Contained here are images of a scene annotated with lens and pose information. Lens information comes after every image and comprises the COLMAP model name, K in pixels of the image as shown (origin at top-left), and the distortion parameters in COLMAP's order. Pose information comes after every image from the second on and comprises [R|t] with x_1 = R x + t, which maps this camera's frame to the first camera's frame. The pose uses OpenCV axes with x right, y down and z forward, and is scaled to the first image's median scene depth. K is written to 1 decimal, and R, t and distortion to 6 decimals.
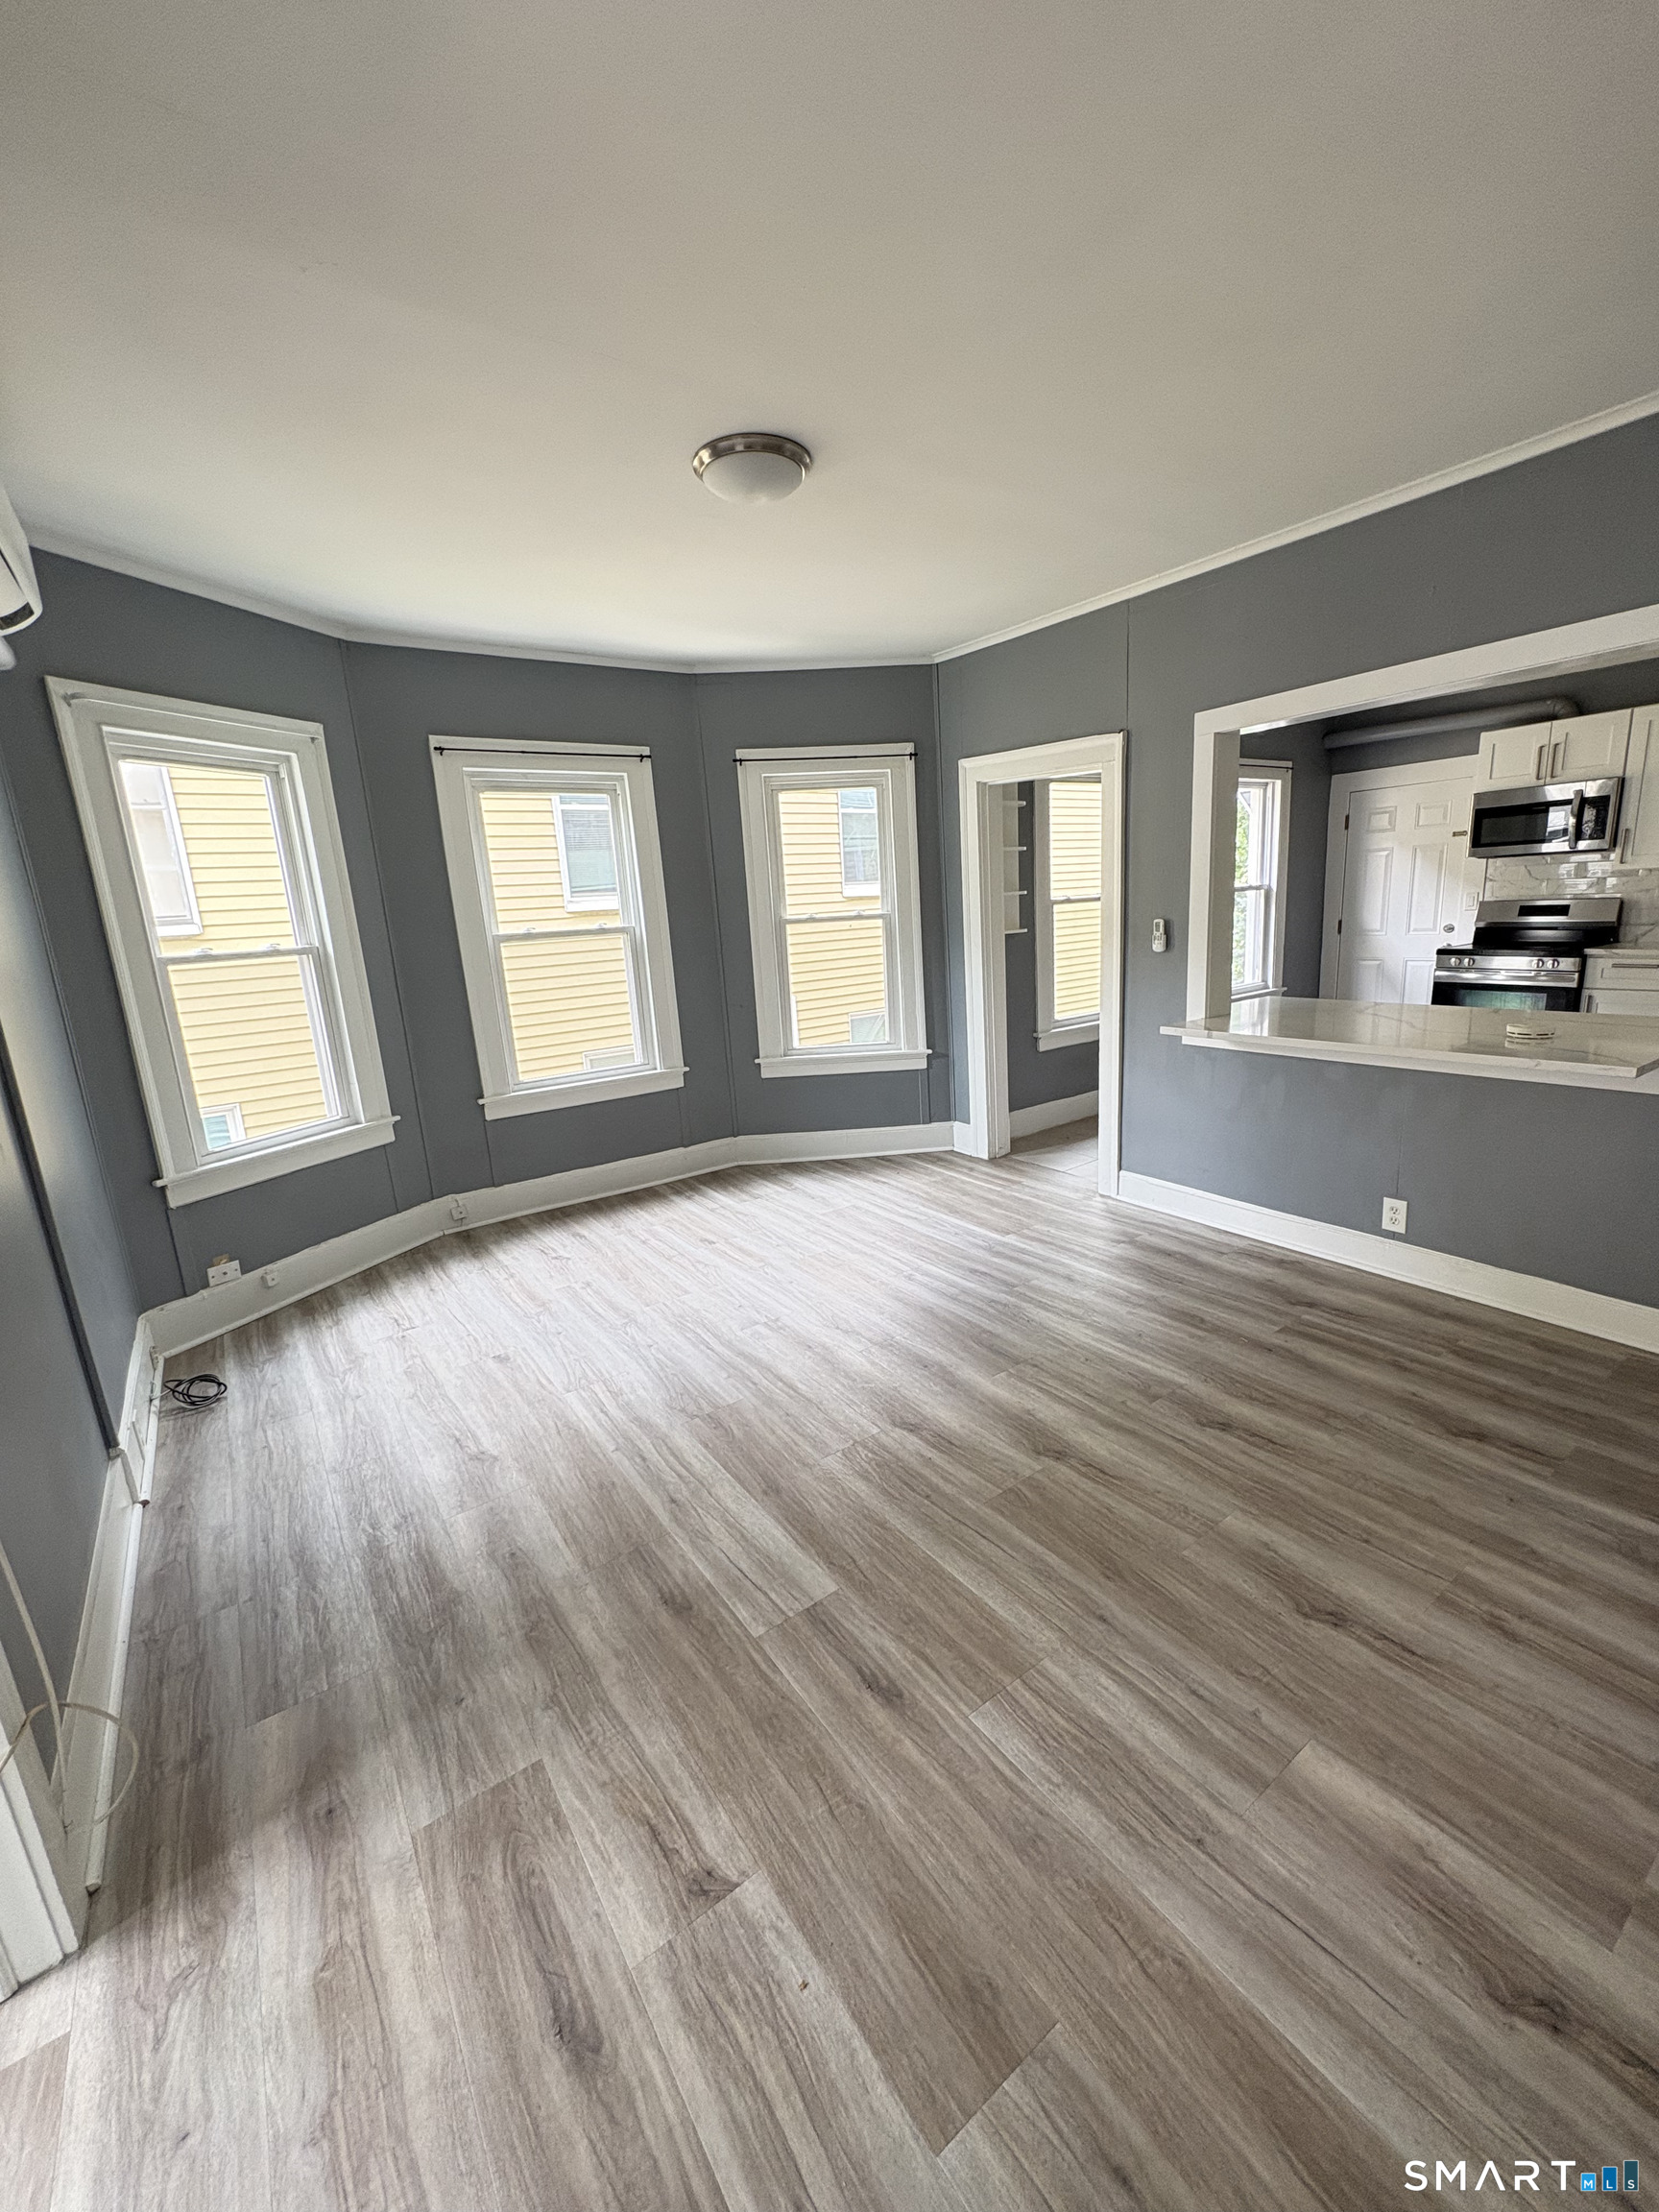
lens RADIAL K [[886.1, 0, 823.4], [0, 886.1, 1107.0], [0, 0, 1]] dist [-0.002090, -0.000685]
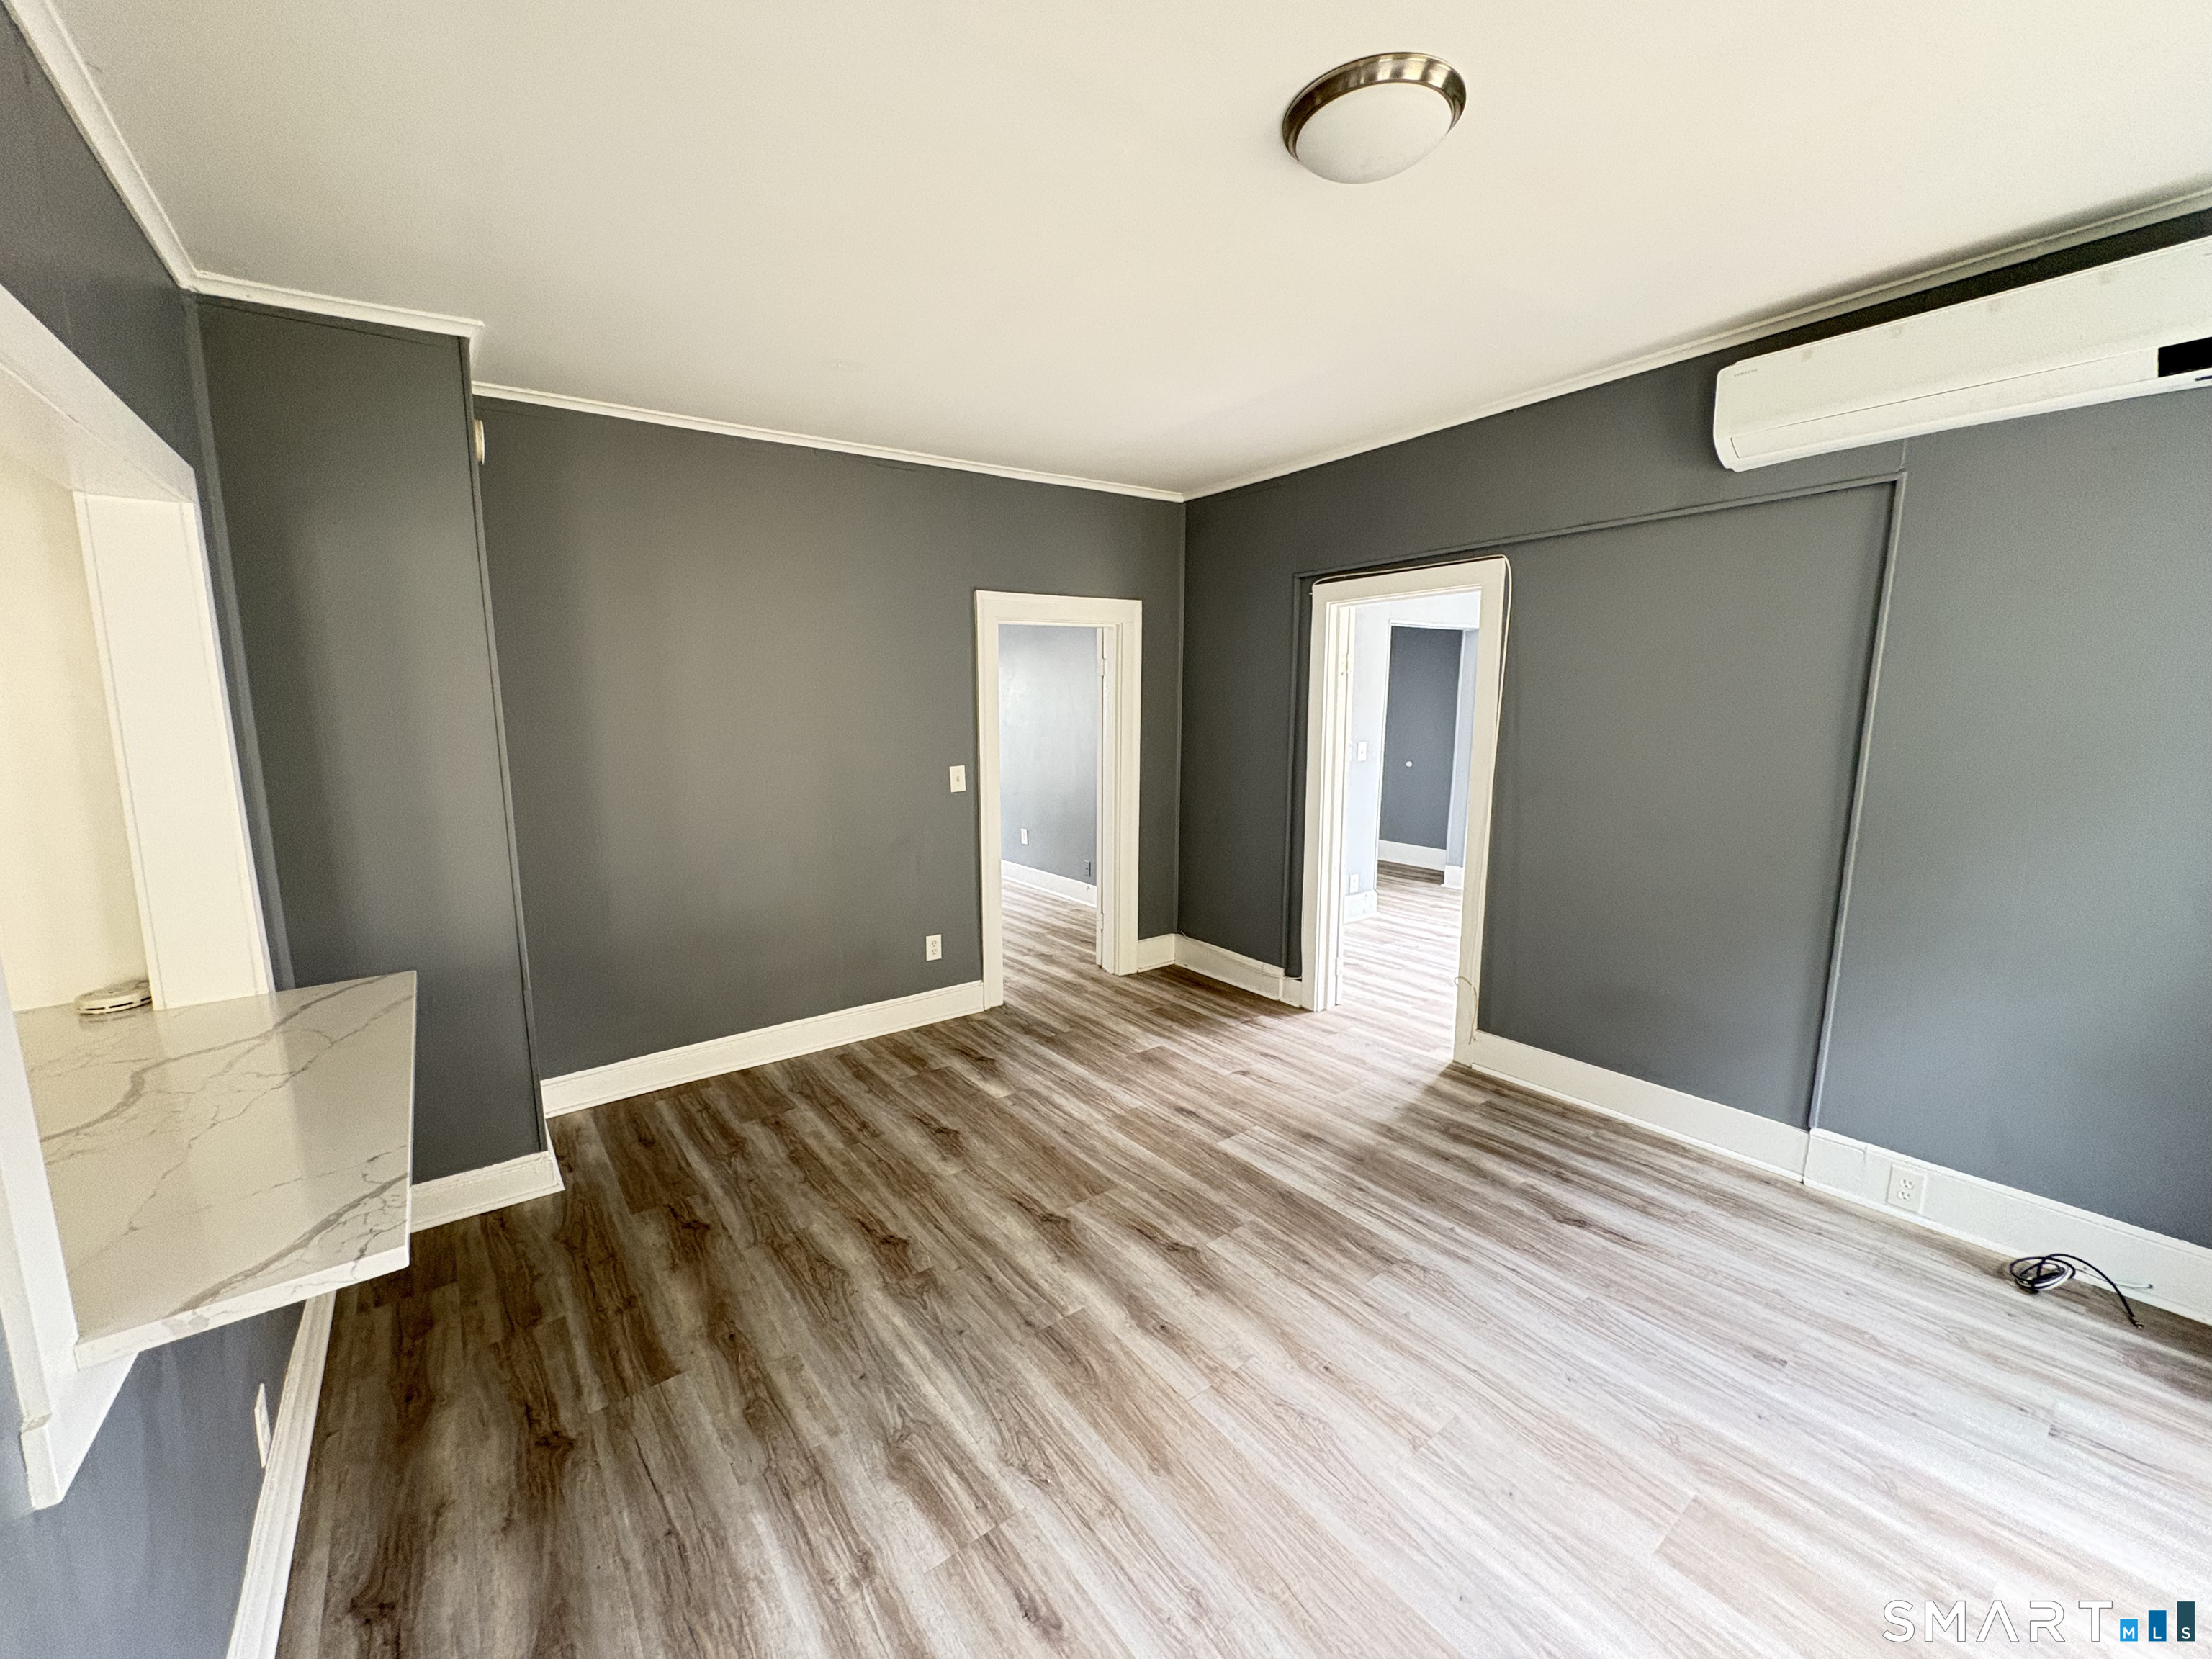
lens RADIAL K [[886.1, 0, 1103.7], [0, 886.1, 830.6], [0, 0, 1]] dist [-0.002090, -0.000685]
pose [[-0.996813, 0.072592, -0.033078, 0.192988], [0.055284, 0.927549, 0.369589, -0.495305], [0.057511, 0.366583, -0.928606, 1.866624]]
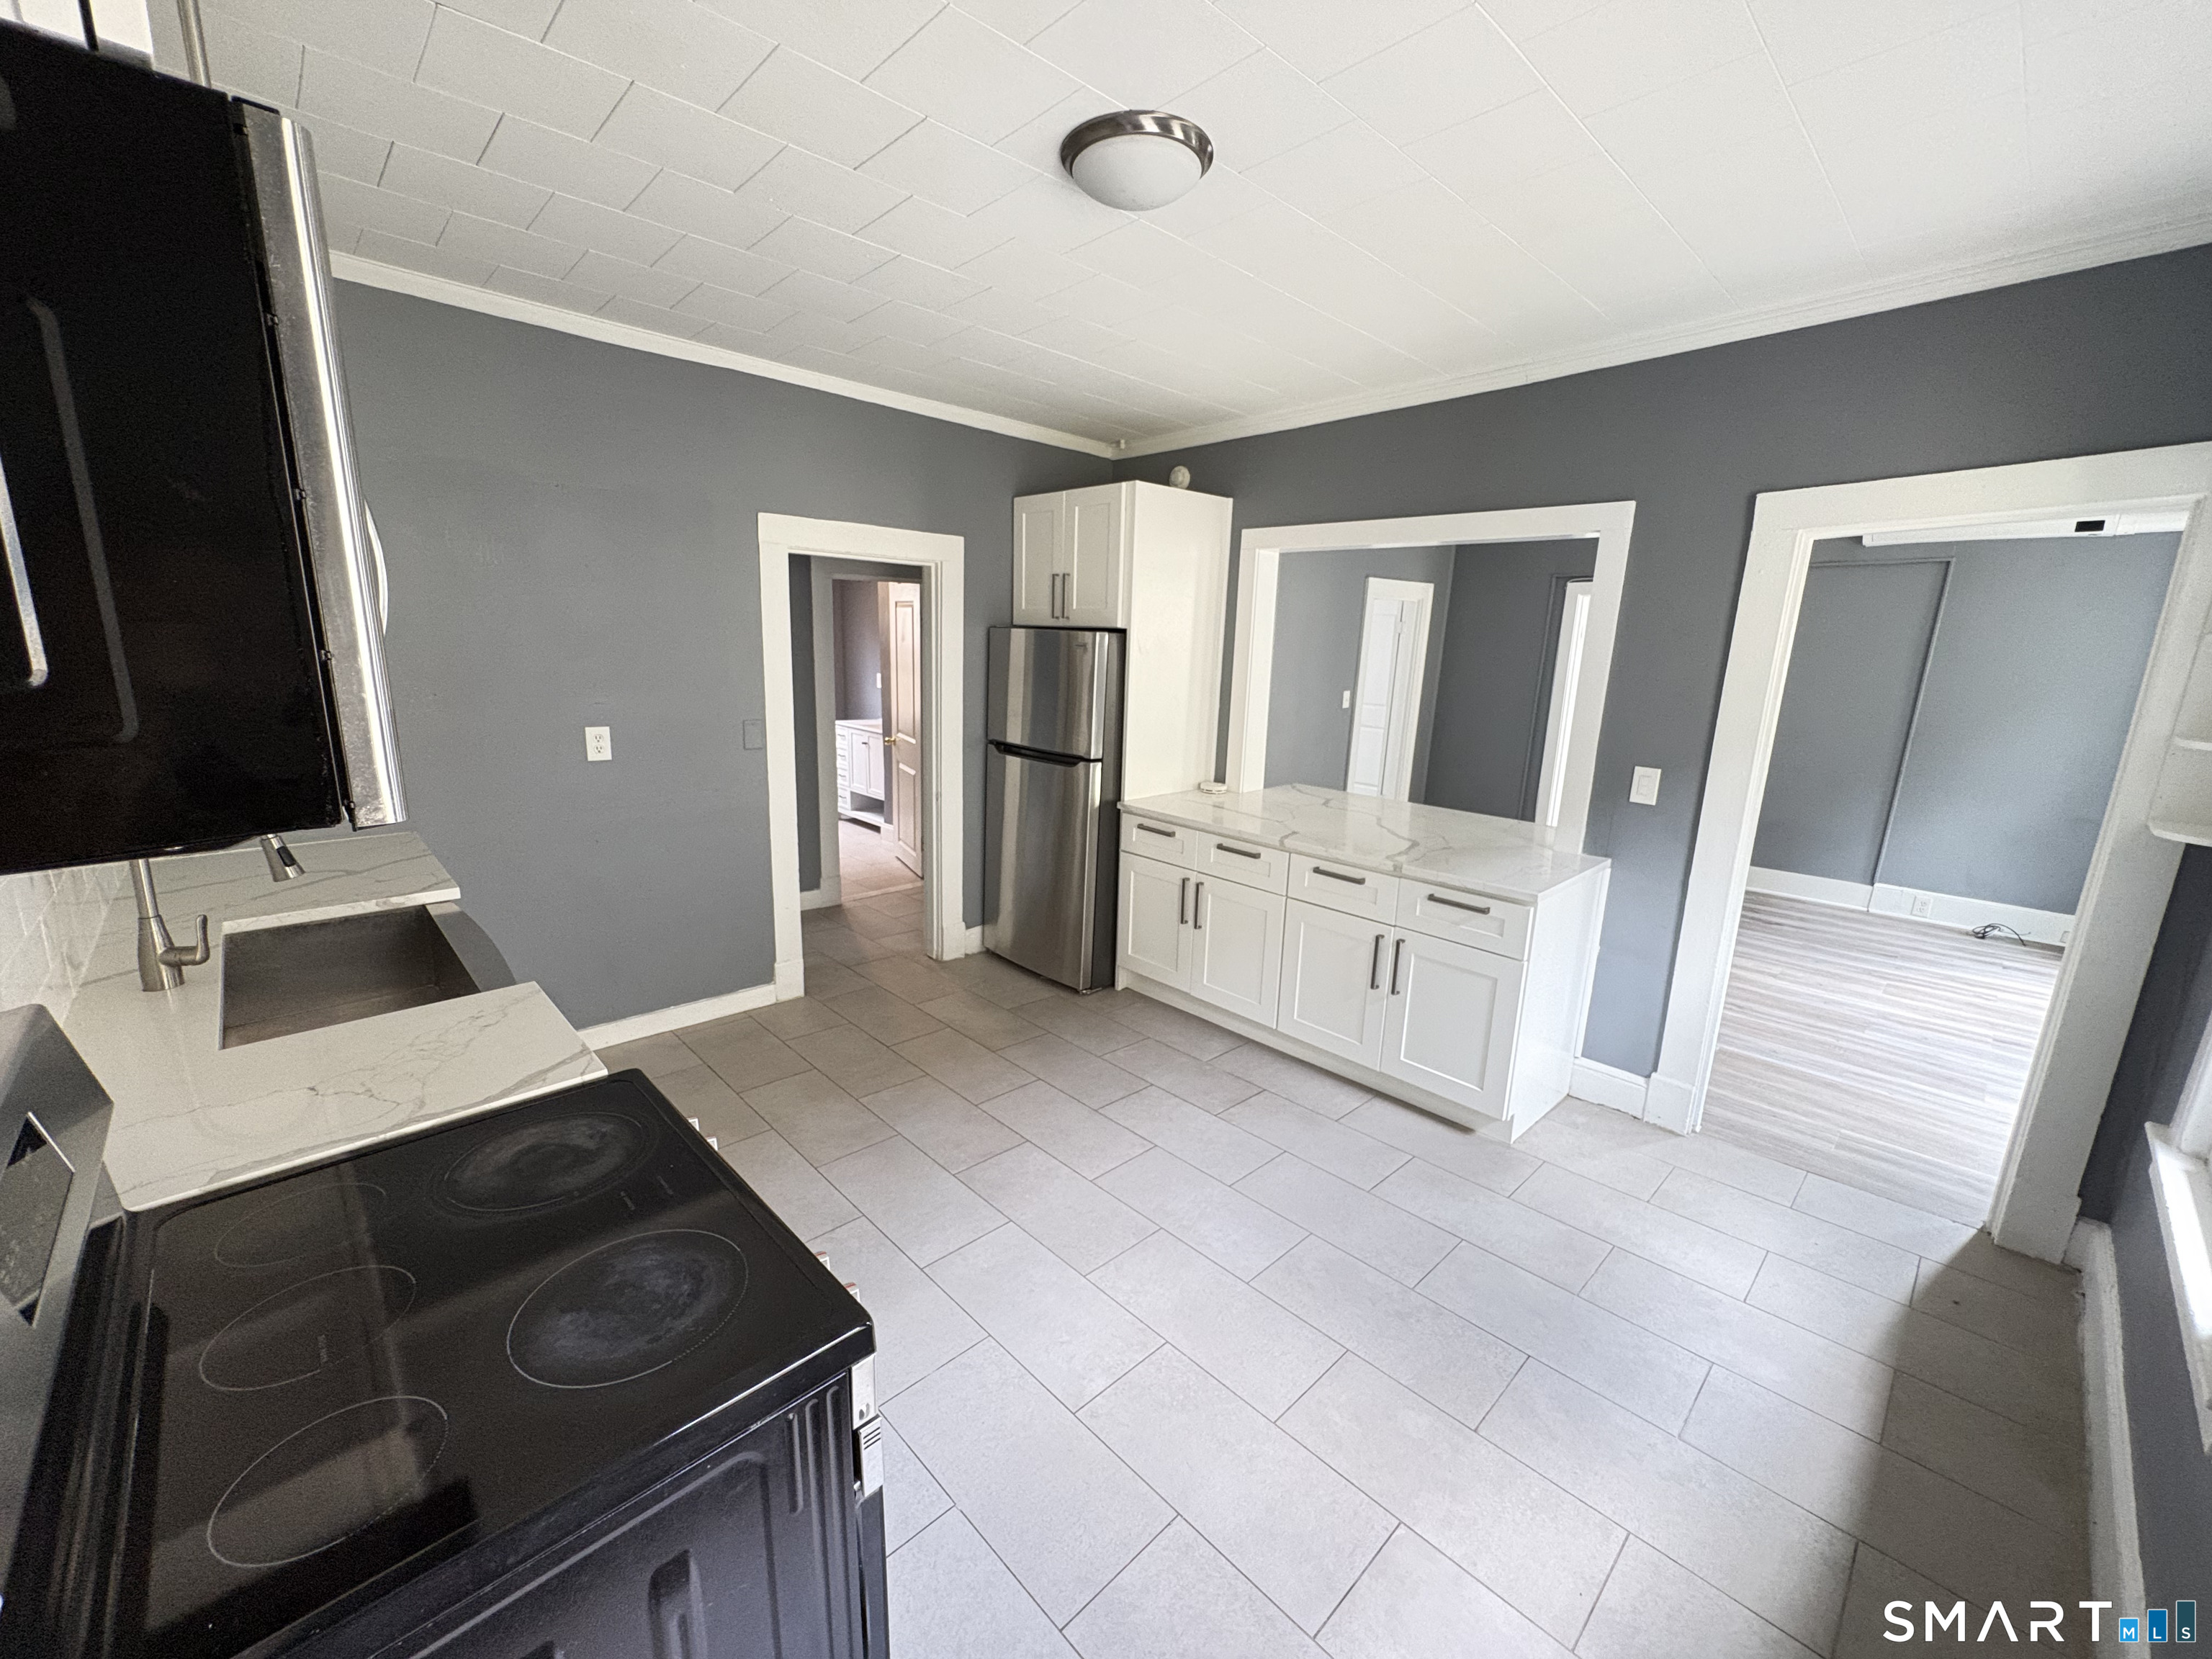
lens RADIAL K [[886.1, 0, 1103.7], [0, 886.1, 830.6], [0, 0, 1]] dist [-0.002090, -0.000685]
pose [[-0.987181, 0.067091, -0.144819, 1.618929], [-0.003036, 0.899303, 0.437316, -0.793584], [0.159576, 0.432150, -0.887571, 2.682390]]
